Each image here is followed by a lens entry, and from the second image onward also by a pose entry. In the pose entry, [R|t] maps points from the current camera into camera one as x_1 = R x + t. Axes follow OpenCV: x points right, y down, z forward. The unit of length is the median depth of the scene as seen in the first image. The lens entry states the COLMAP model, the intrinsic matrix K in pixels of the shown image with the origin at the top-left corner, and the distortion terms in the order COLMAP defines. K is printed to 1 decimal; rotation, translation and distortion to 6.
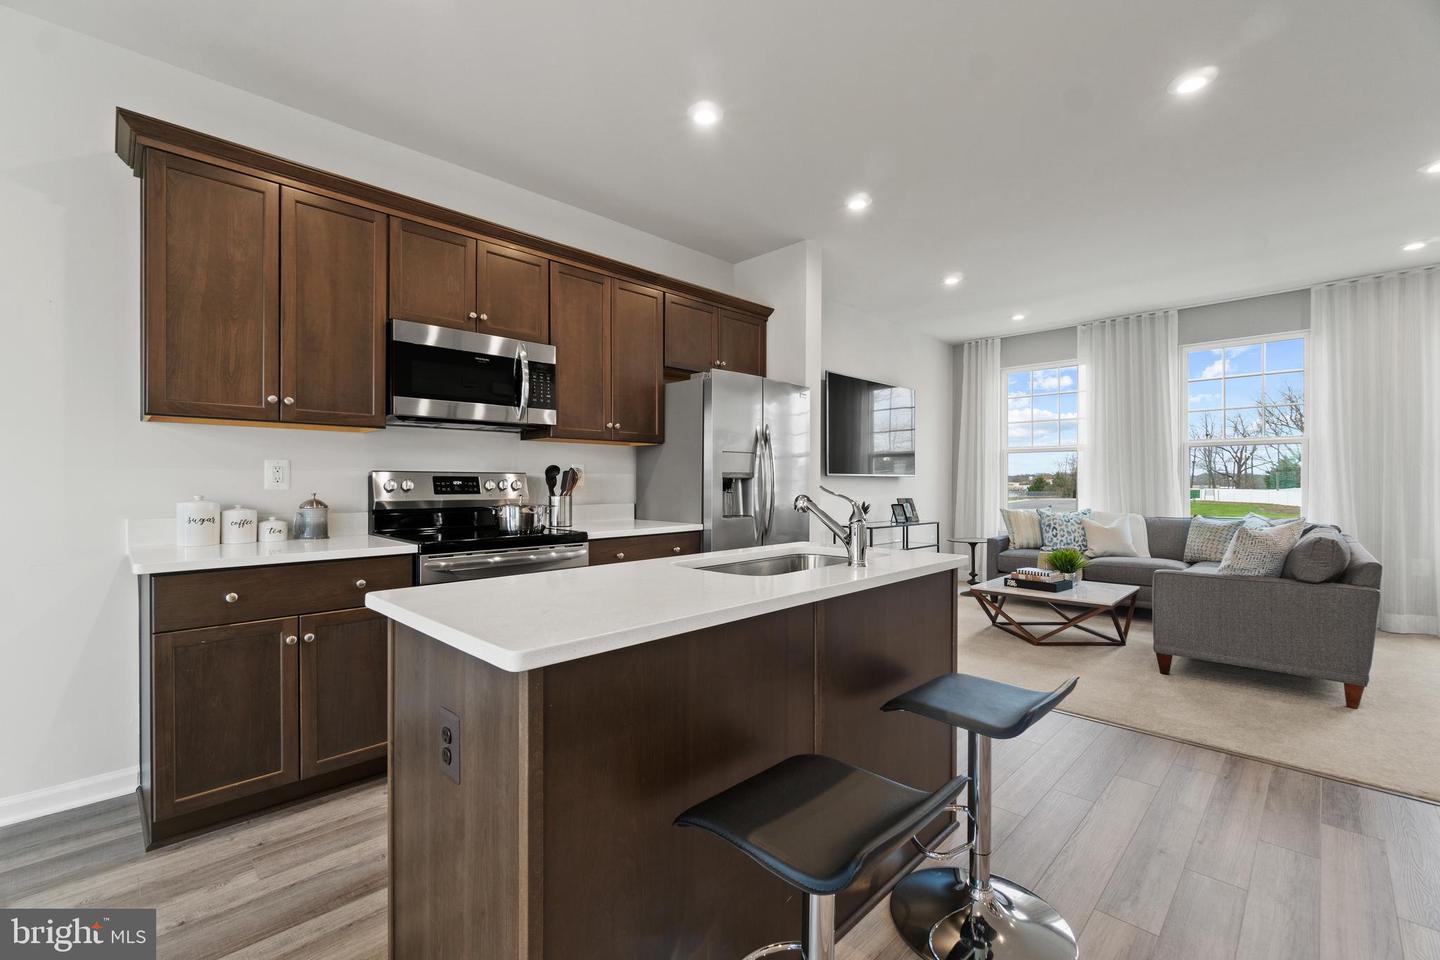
lens RADIAL K [[616.1, 0, 716.7], [0, 616.1, 483.4], [0, 0, 1]] dist [0.004611, -0.000022]
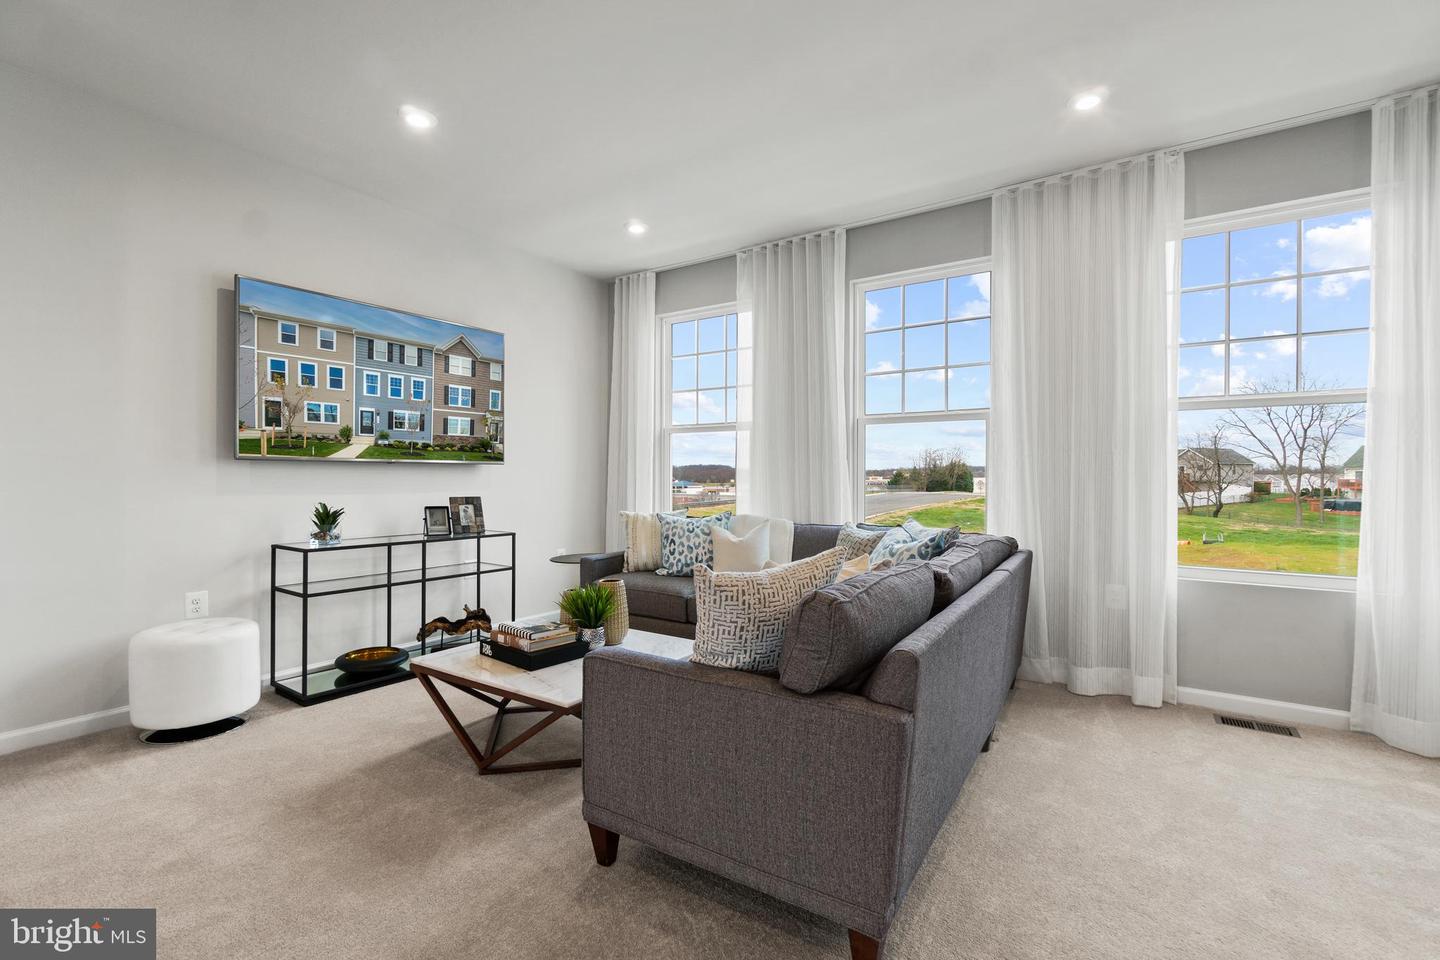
lens RADIAL K [[616.1, 0, 725.0], [0, 616.1, 476.4], [0, 0, 1]] dist [0.004611, -0.000022]
pose [[0.983296, 0.003118, 0.181987, 0.473087], [-0.002897, 0.999995, -0.001479, 0.002583], [-0.181990, 0.000927, 0.983300, 0.326640]]
